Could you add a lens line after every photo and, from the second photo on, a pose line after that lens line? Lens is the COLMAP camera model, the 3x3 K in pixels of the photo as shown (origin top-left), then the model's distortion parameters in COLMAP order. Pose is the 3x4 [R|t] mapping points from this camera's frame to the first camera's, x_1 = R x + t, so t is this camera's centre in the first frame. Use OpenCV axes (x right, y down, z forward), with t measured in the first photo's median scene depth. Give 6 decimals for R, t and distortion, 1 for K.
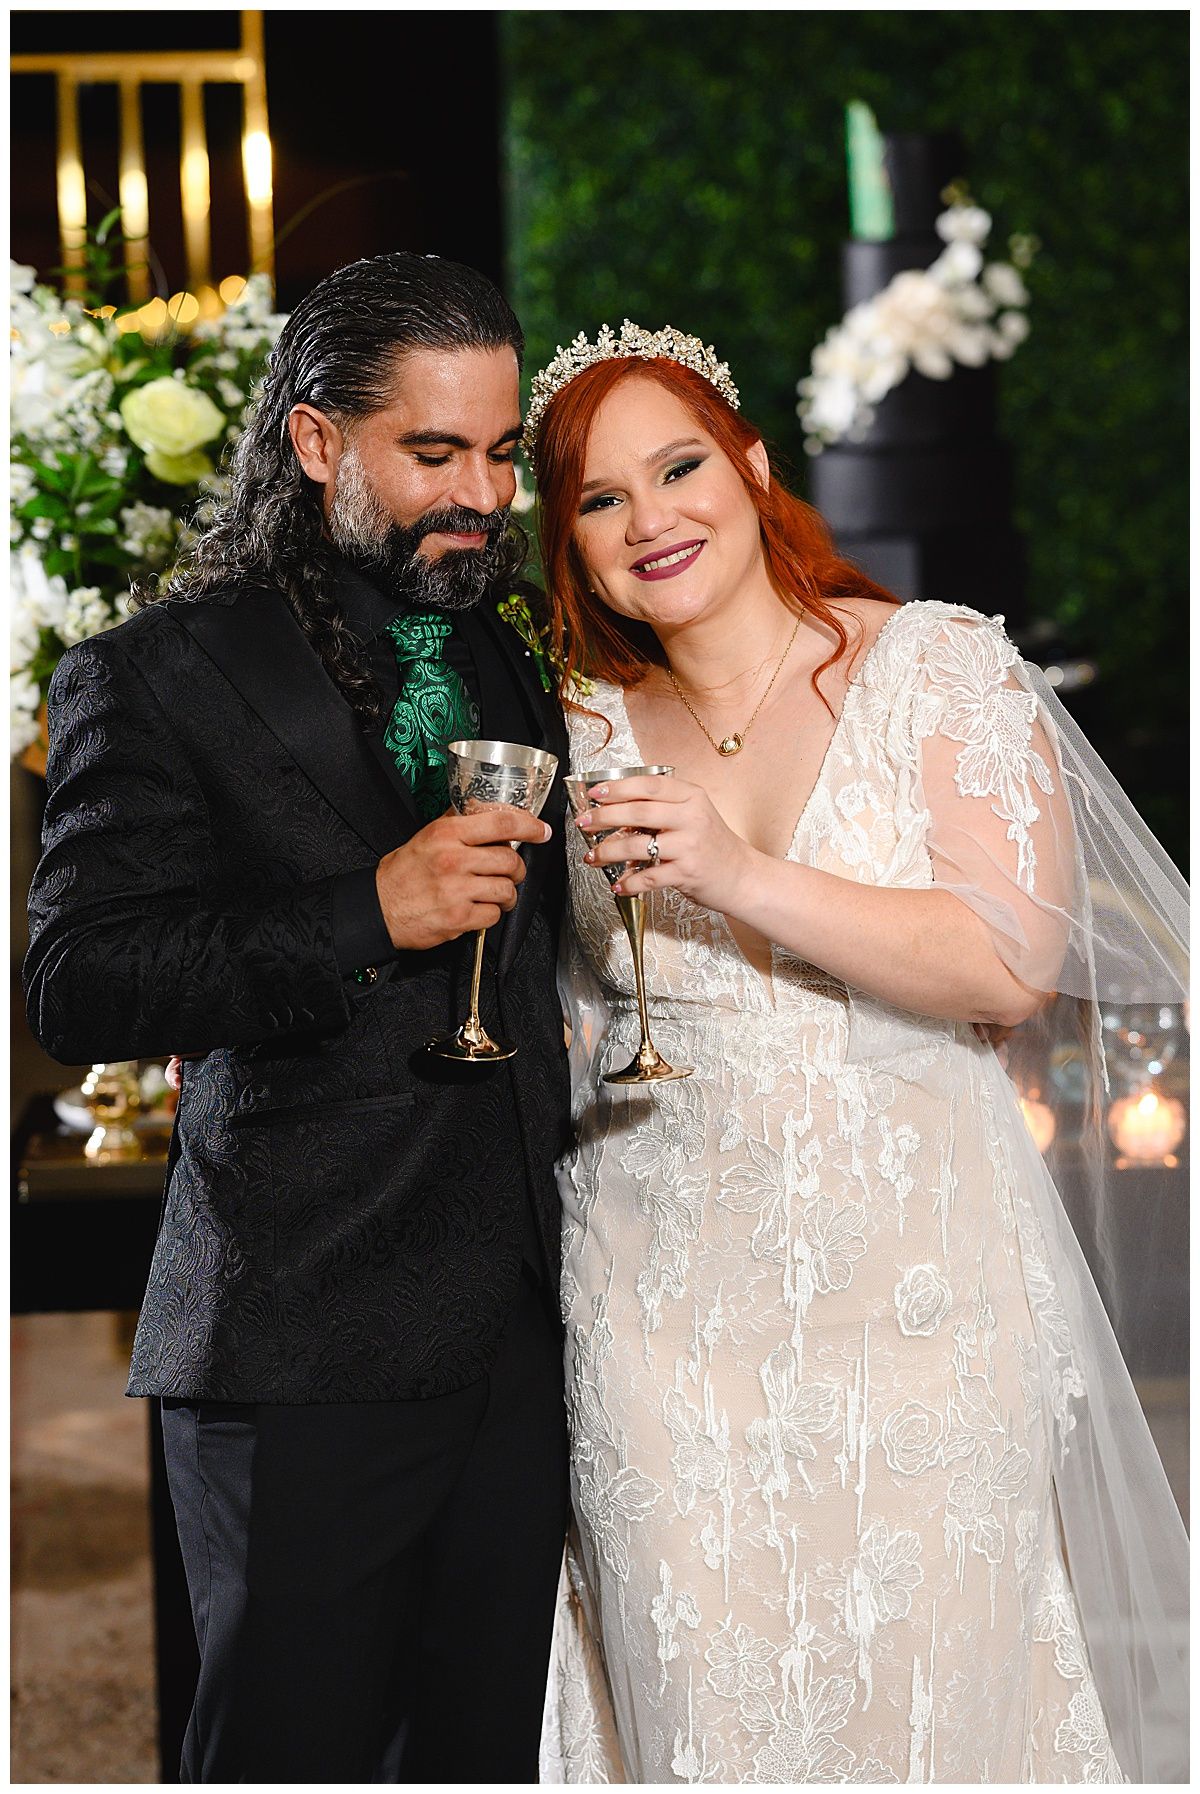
lens RADIAL K [[5273.7, 0, 608.4], [0, 5273.7, 905.9], [0, 0, 1]] dist [0.023450, 0.000000]
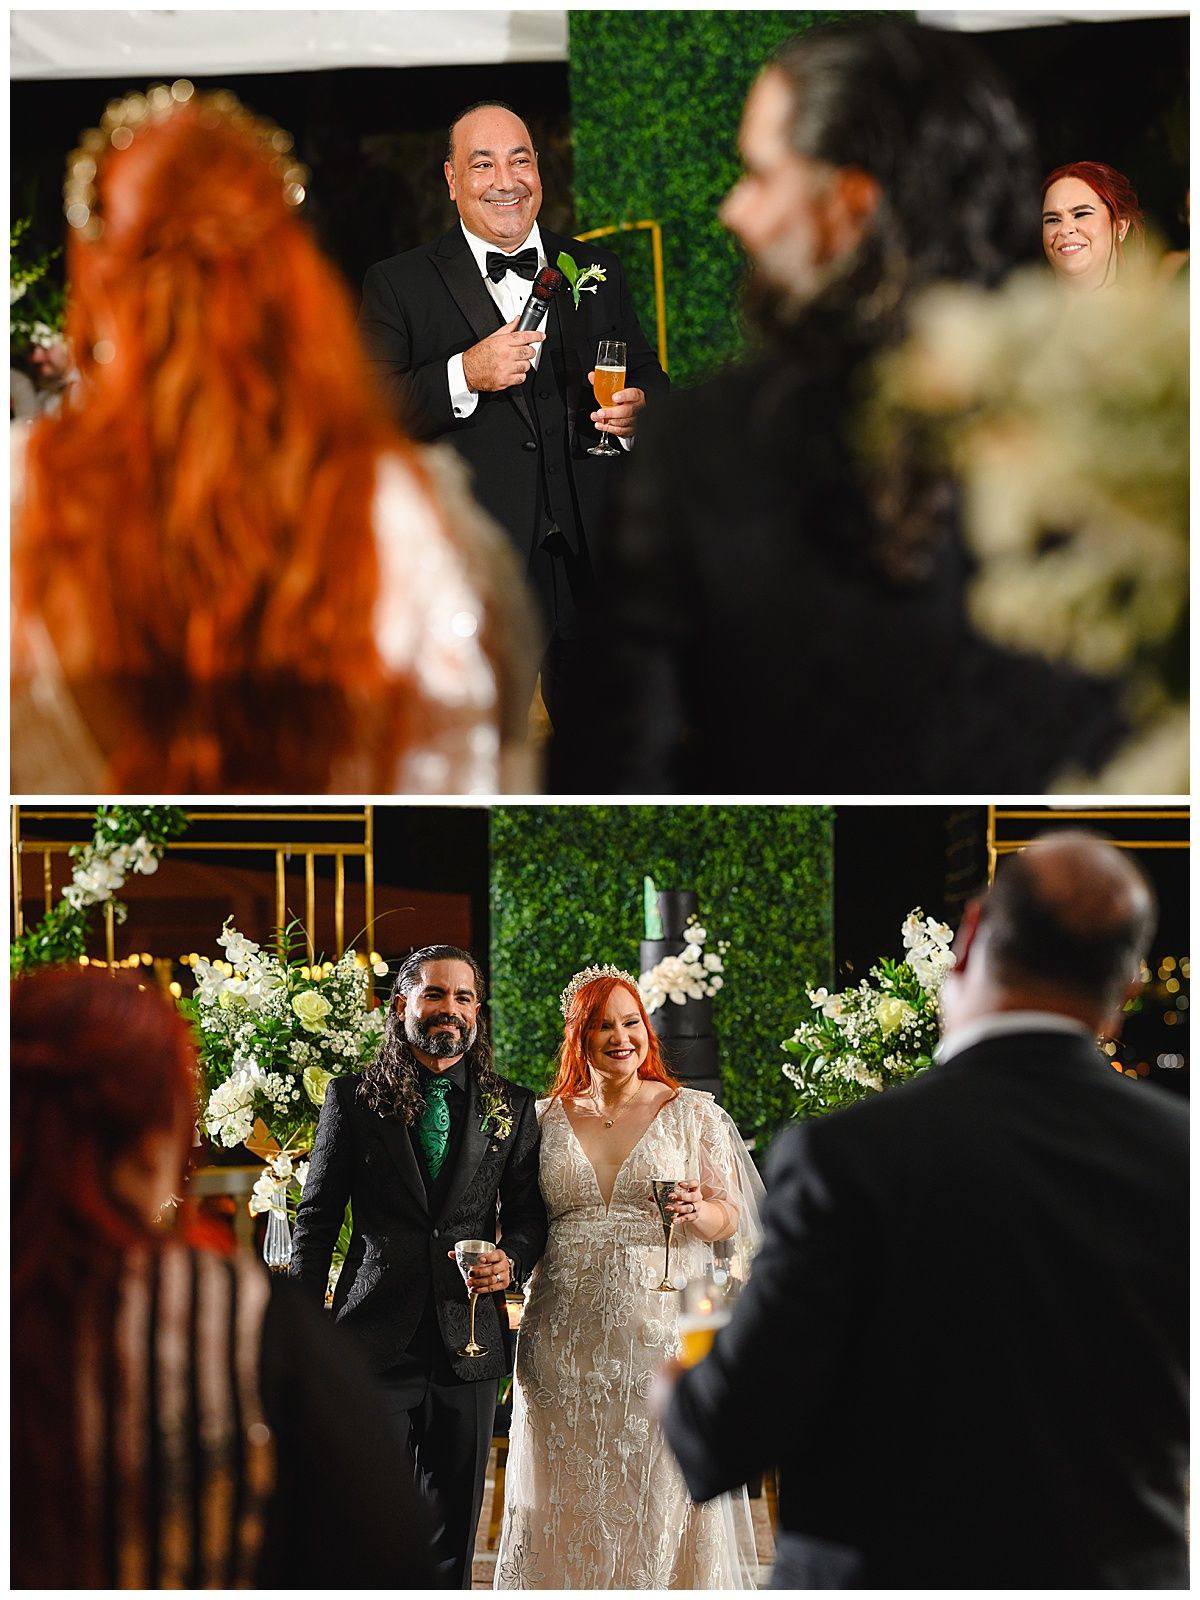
lens RADIAL K [[4350.4, 0, 602.3], [0, 4350.4, 806.0], [0, 0, 1]] dist [0.043668, 0.000000]
pose [[0.999136, 0.028203, -0.030539, 0.082488], [-0.032515, 0.987929, -0.151453, 0.087442], [0.025899, 0.152315, 0.987993, -0.748512]]
